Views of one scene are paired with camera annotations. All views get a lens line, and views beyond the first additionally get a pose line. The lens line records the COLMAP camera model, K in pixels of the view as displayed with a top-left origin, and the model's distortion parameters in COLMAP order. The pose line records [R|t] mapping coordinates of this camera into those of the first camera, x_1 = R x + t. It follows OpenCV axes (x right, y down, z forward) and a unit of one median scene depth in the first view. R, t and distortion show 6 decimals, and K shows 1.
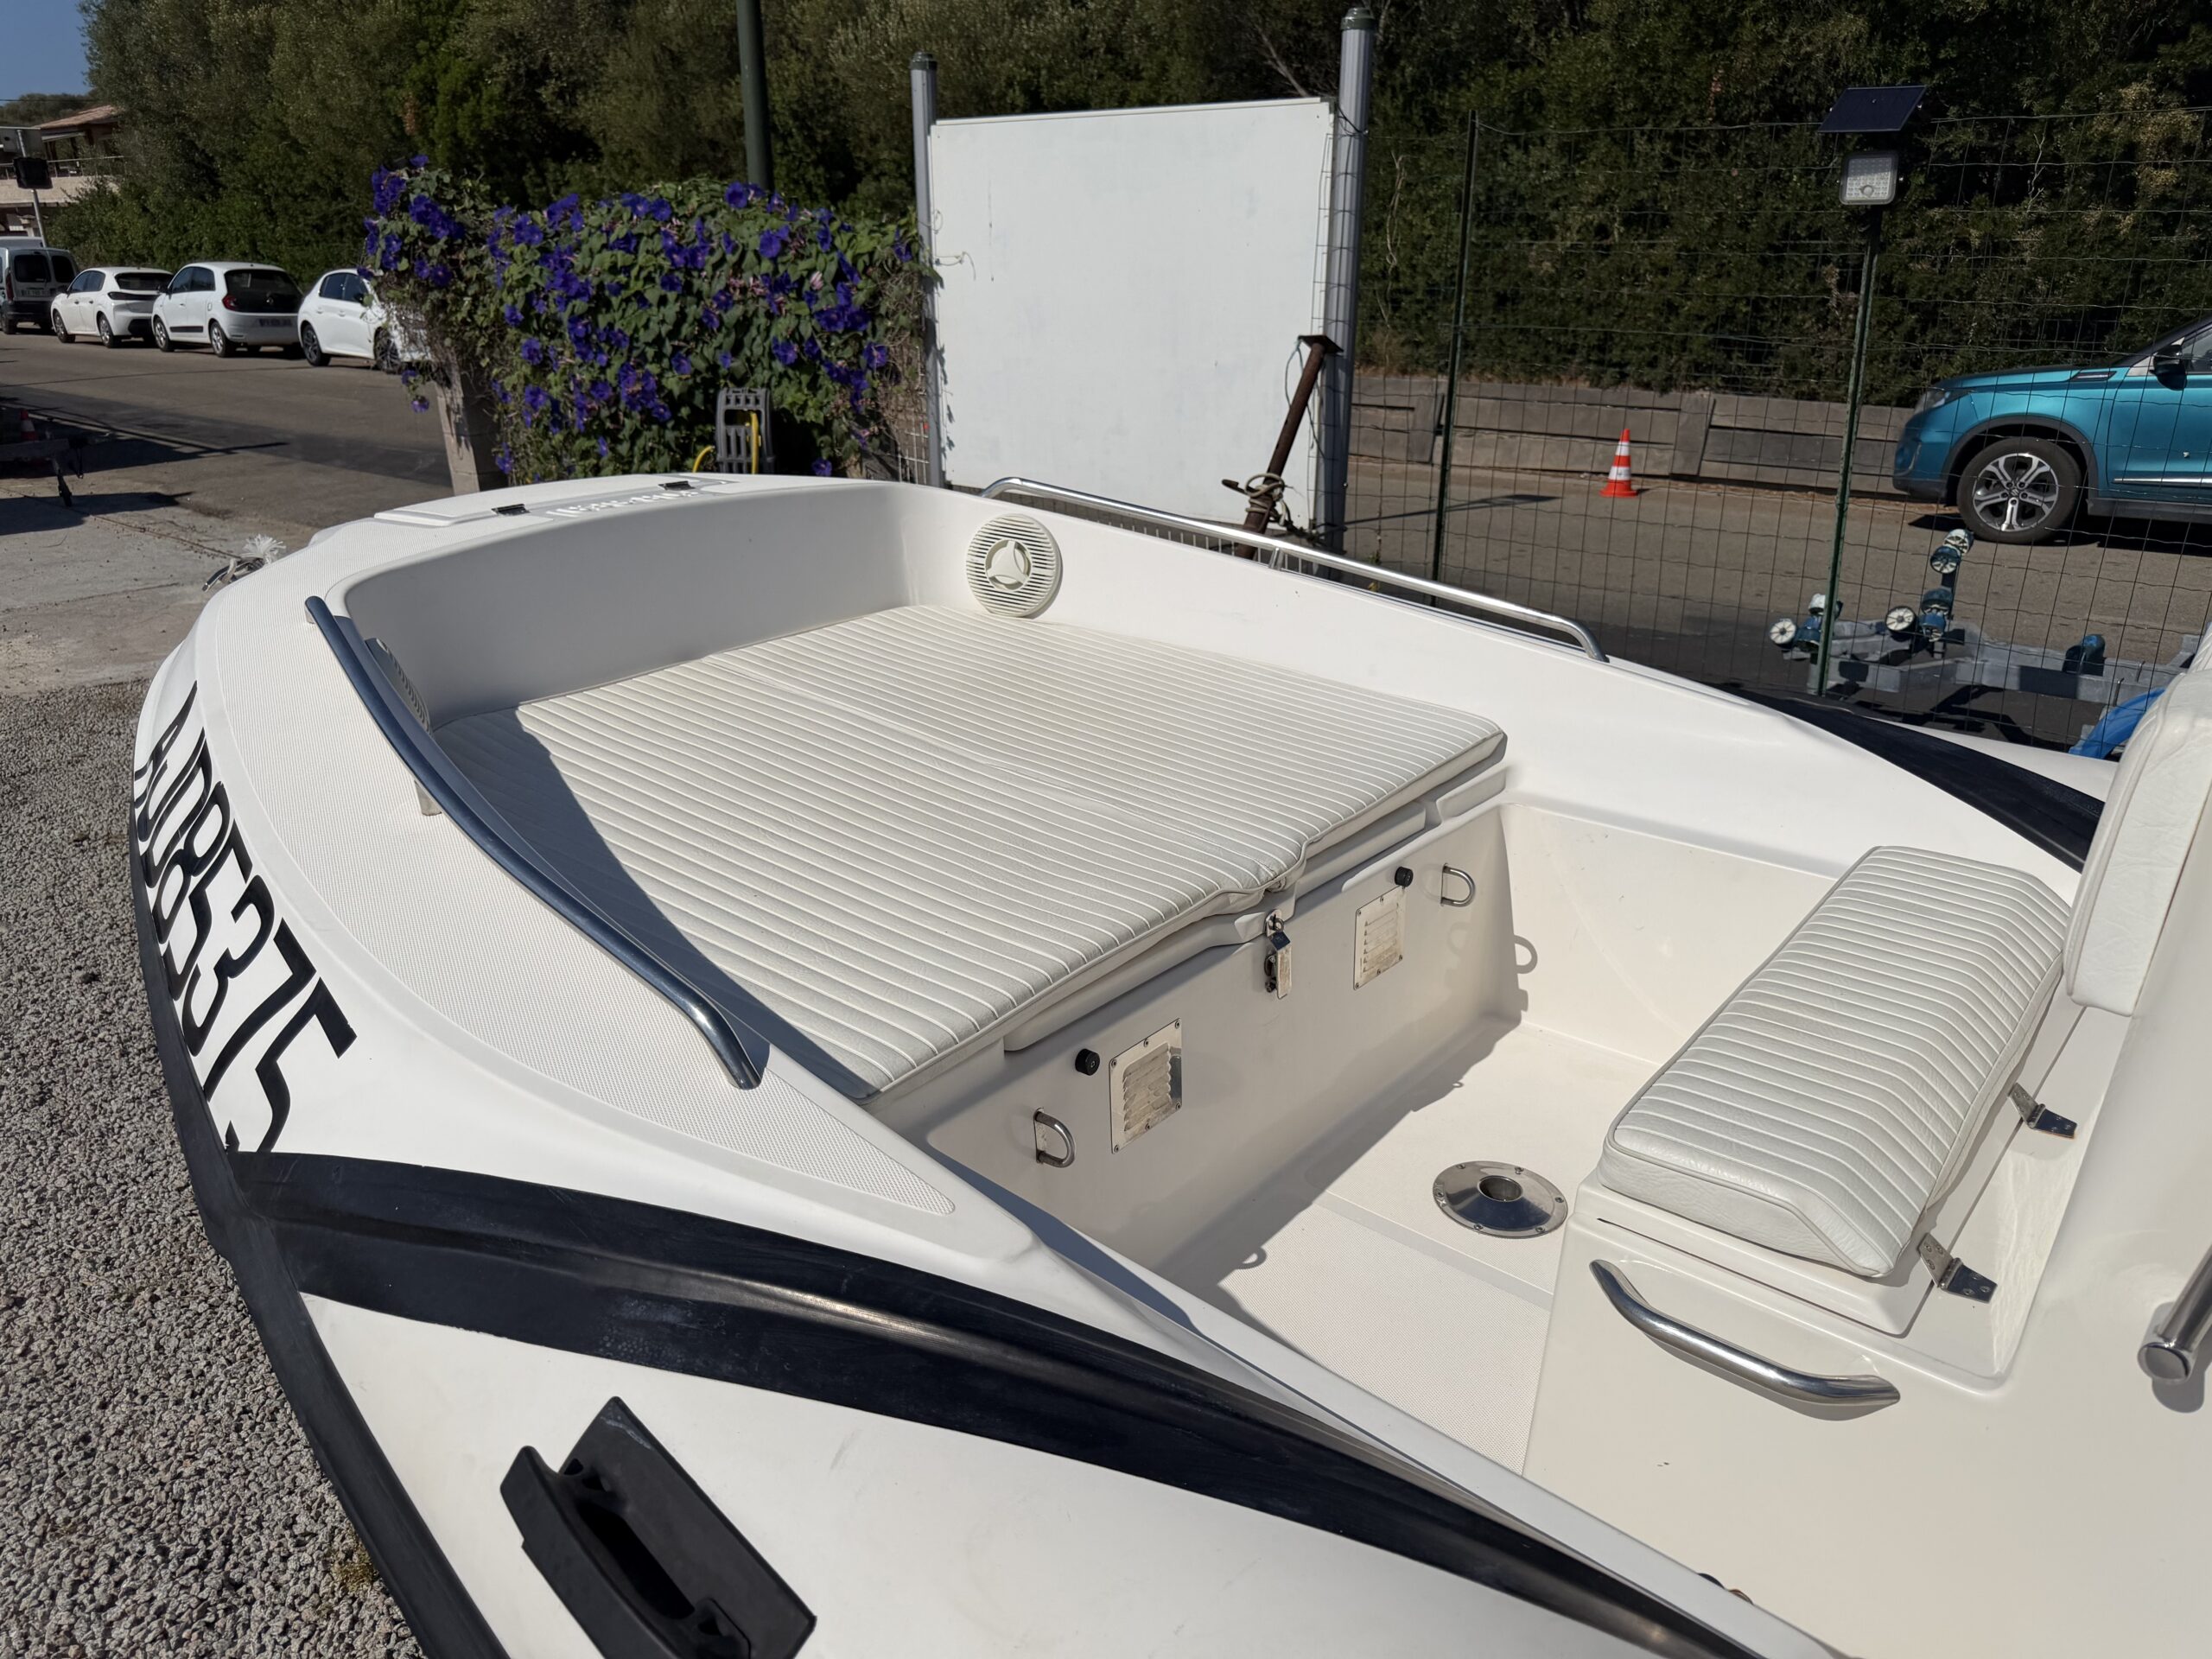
lens RADIAL K [[1597.2, 0, 1102.5], [0, 1597.2, 819.9], [0, 0, 1]] dist [0.014550, -0.022133]
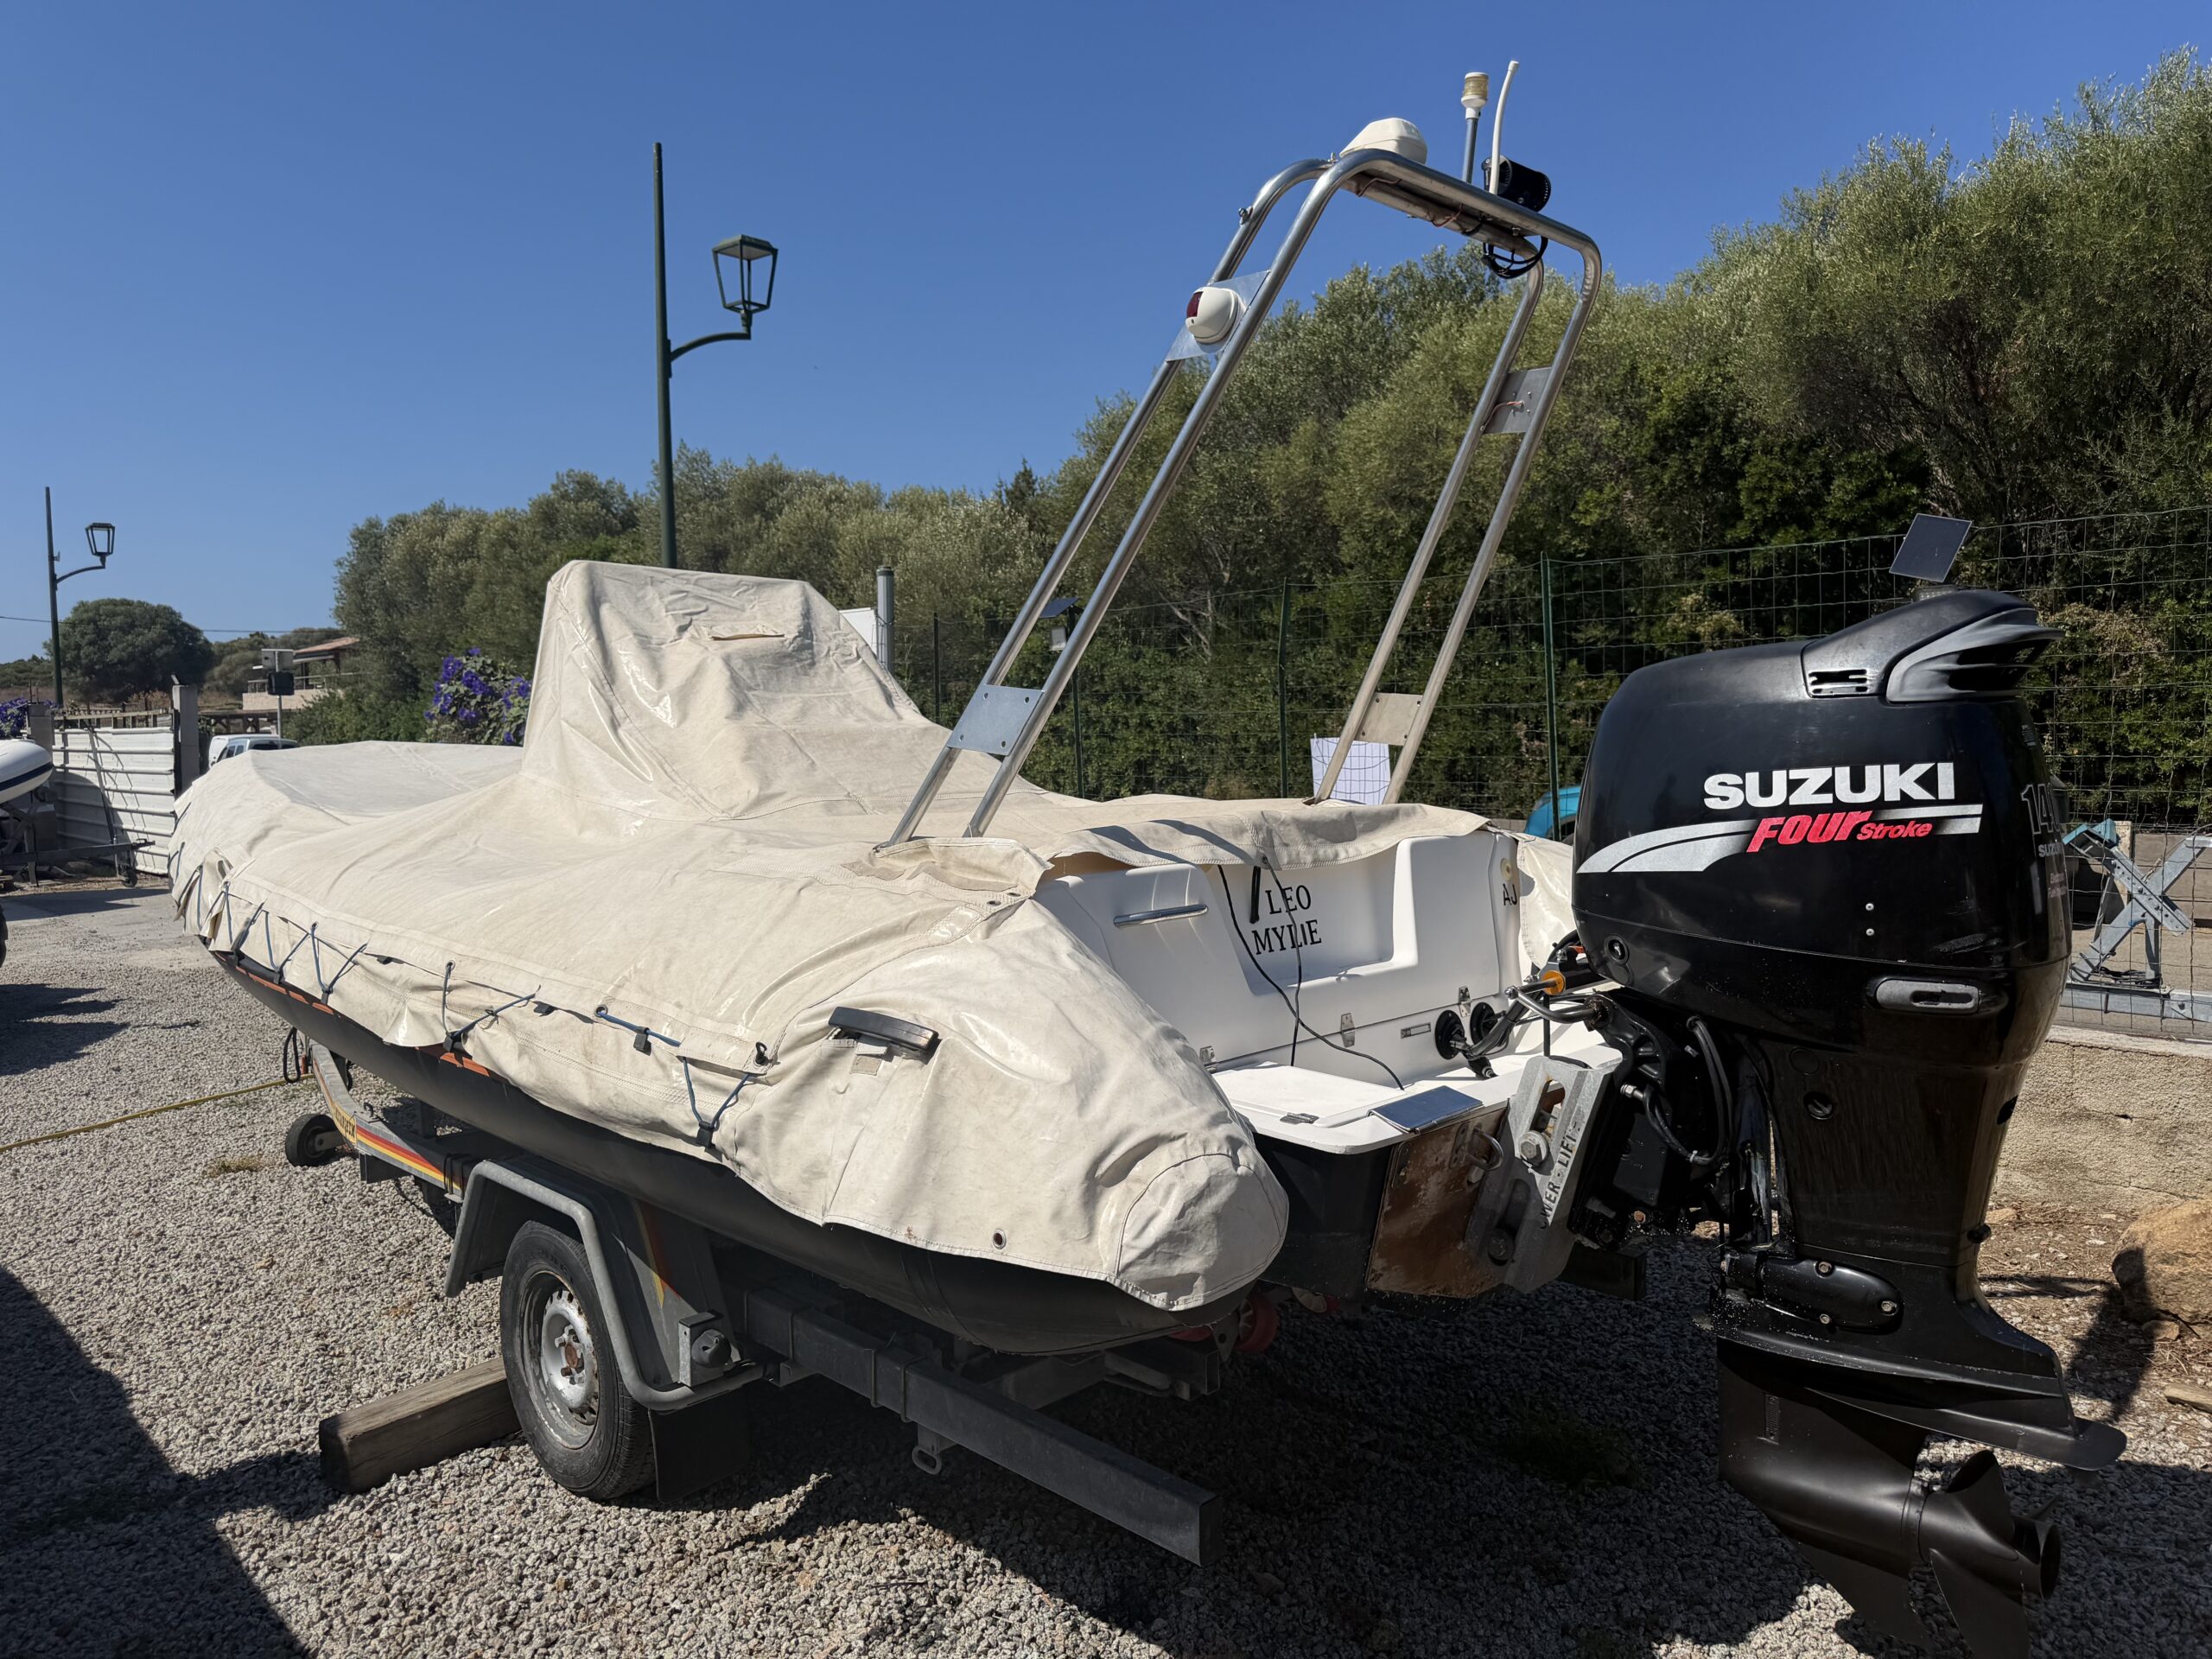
lens RADIAL K [[1597.2, 0, 1114.3], [0, 1597.2, 833.0], [0, 0, 1]] dist [0.014550, -0.022133]
pose [[0.996398, 0.001966, -0.084777, 0.281291], [-0.026524, 0.956793, -0.289556, 0.169992], [0.080545, 0.290762, 0.953399, -0.345278]]
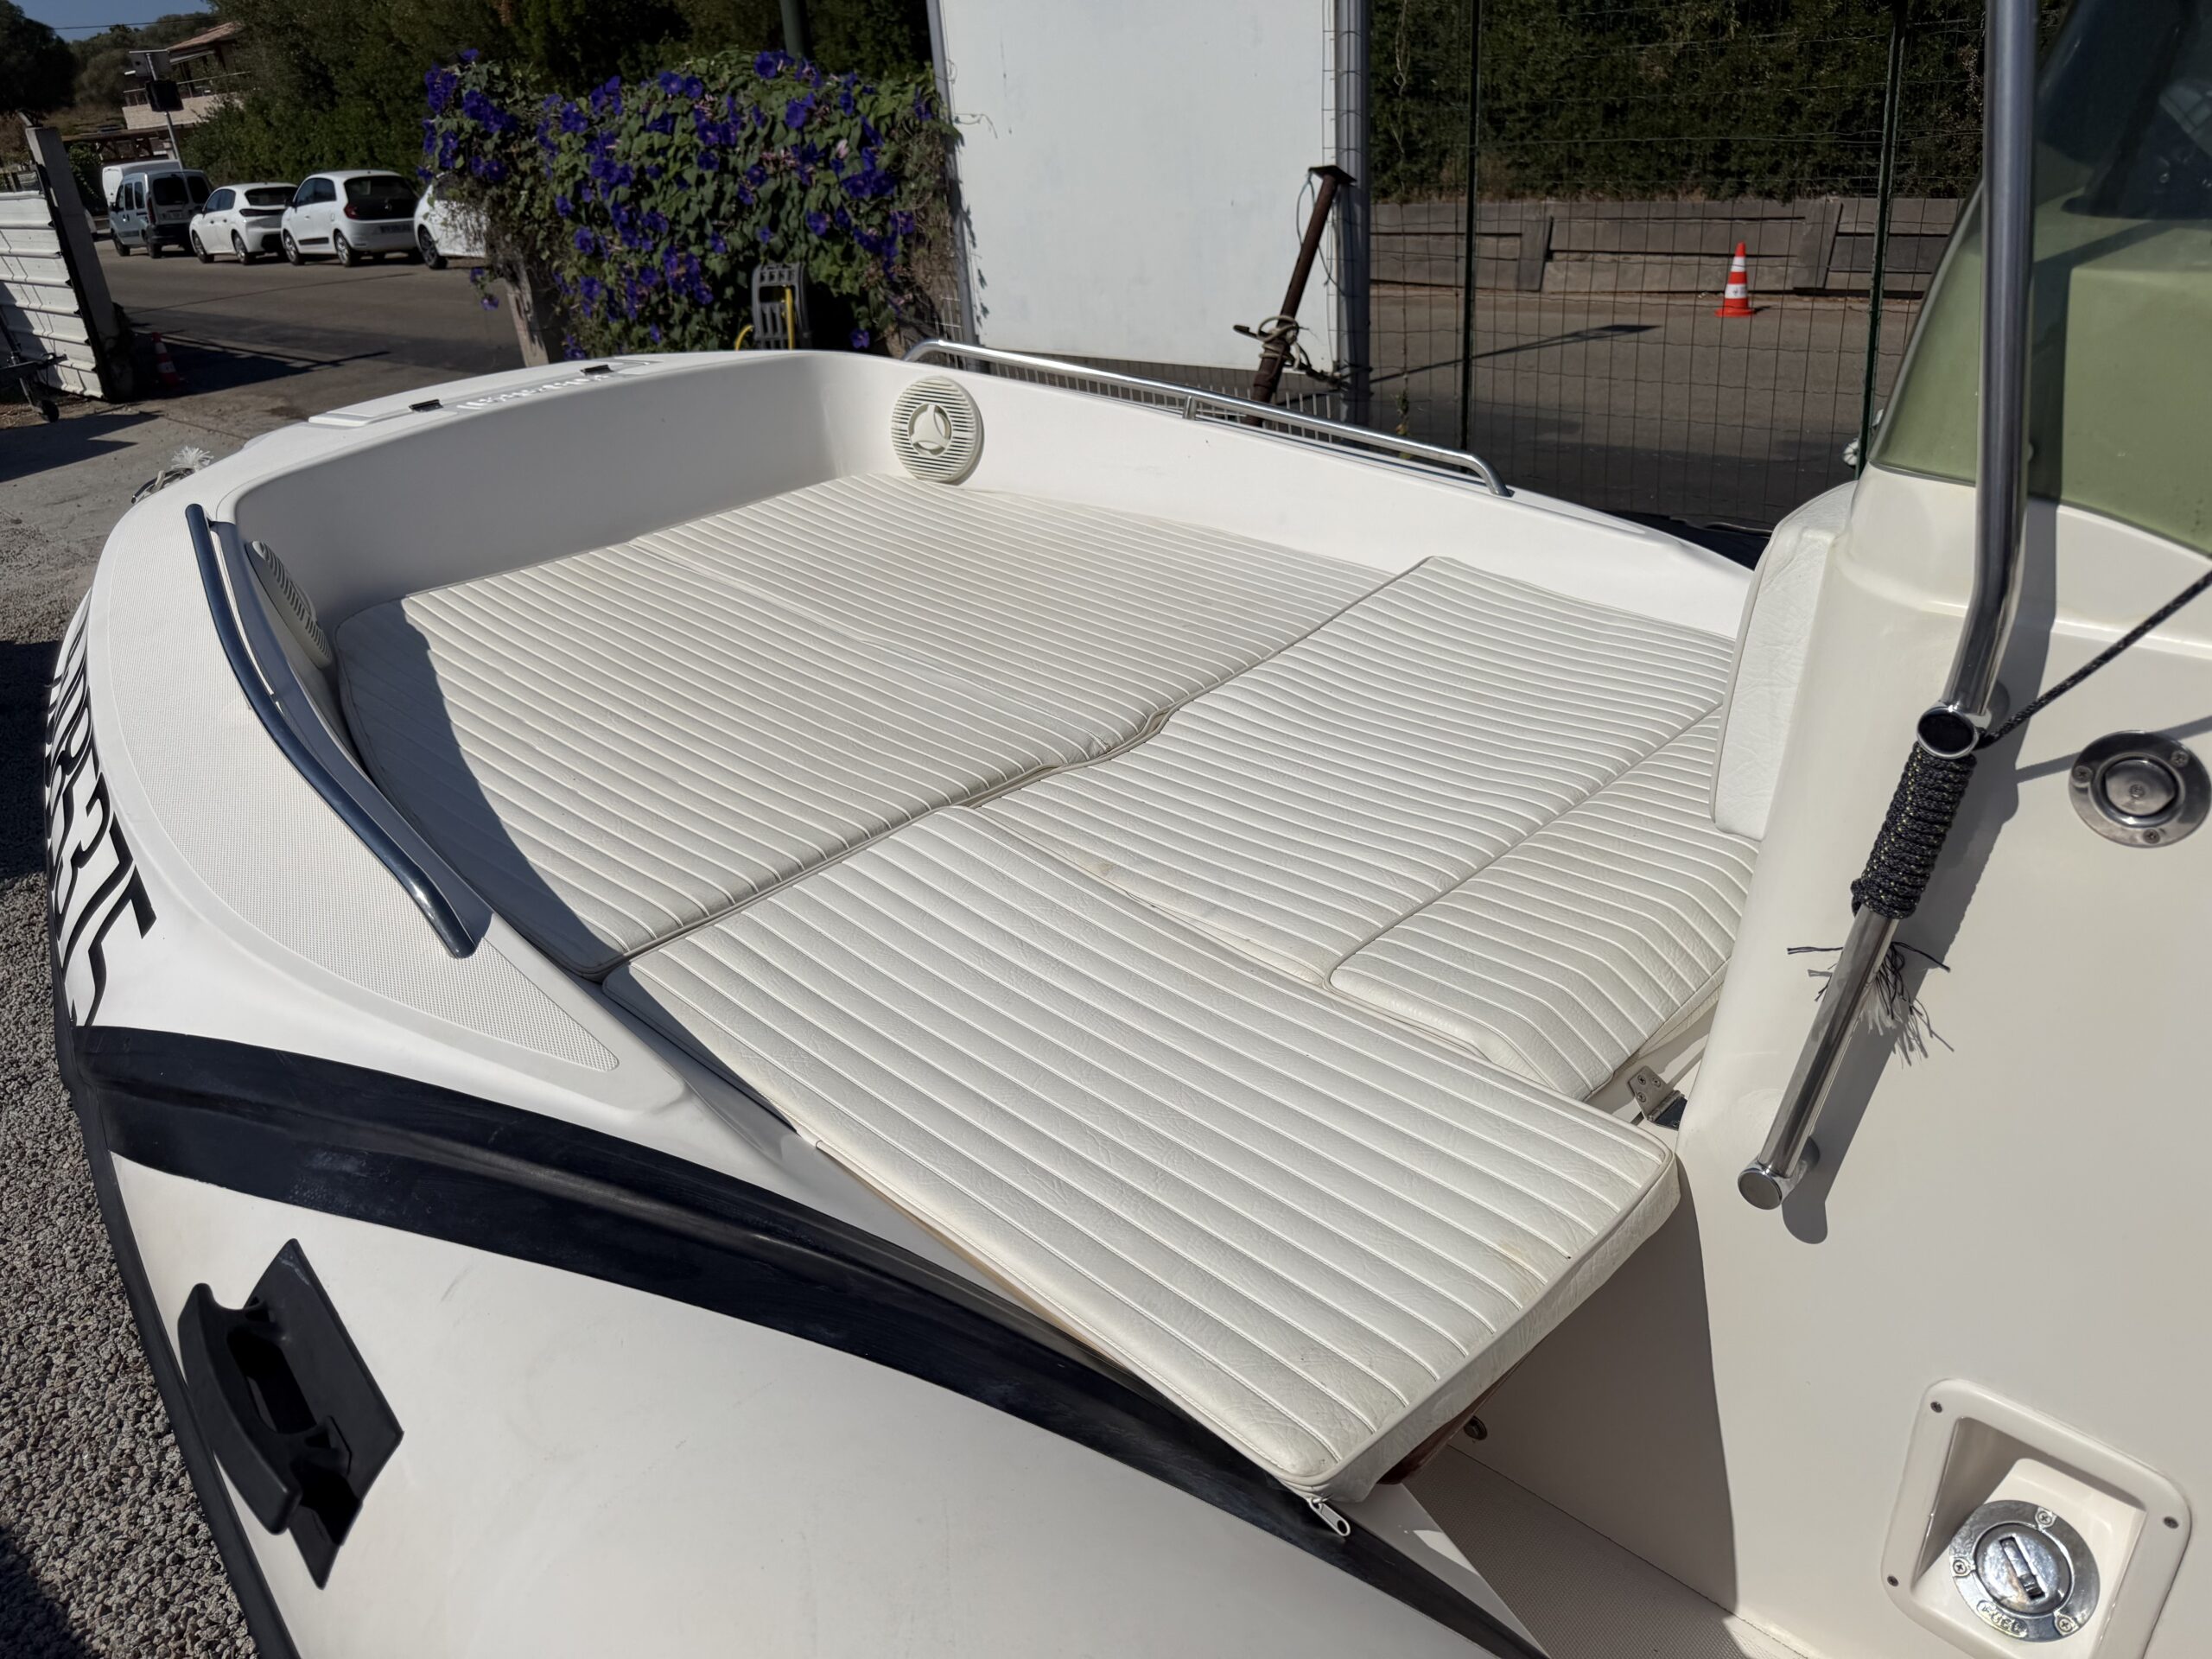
lens RADIAL K [[1597.2, 0, 1099.6], [0, 1597.2, 819.6], [0, 0, 1]] dist [0.014550, -0.022133]
pose [[0.994617, -0.035217, -0.097451, 0.037904], [0.043193, 0.995779, 0.080988, 0.001861], [0.094188, -0.084762, 0.991940, -0.000605]]
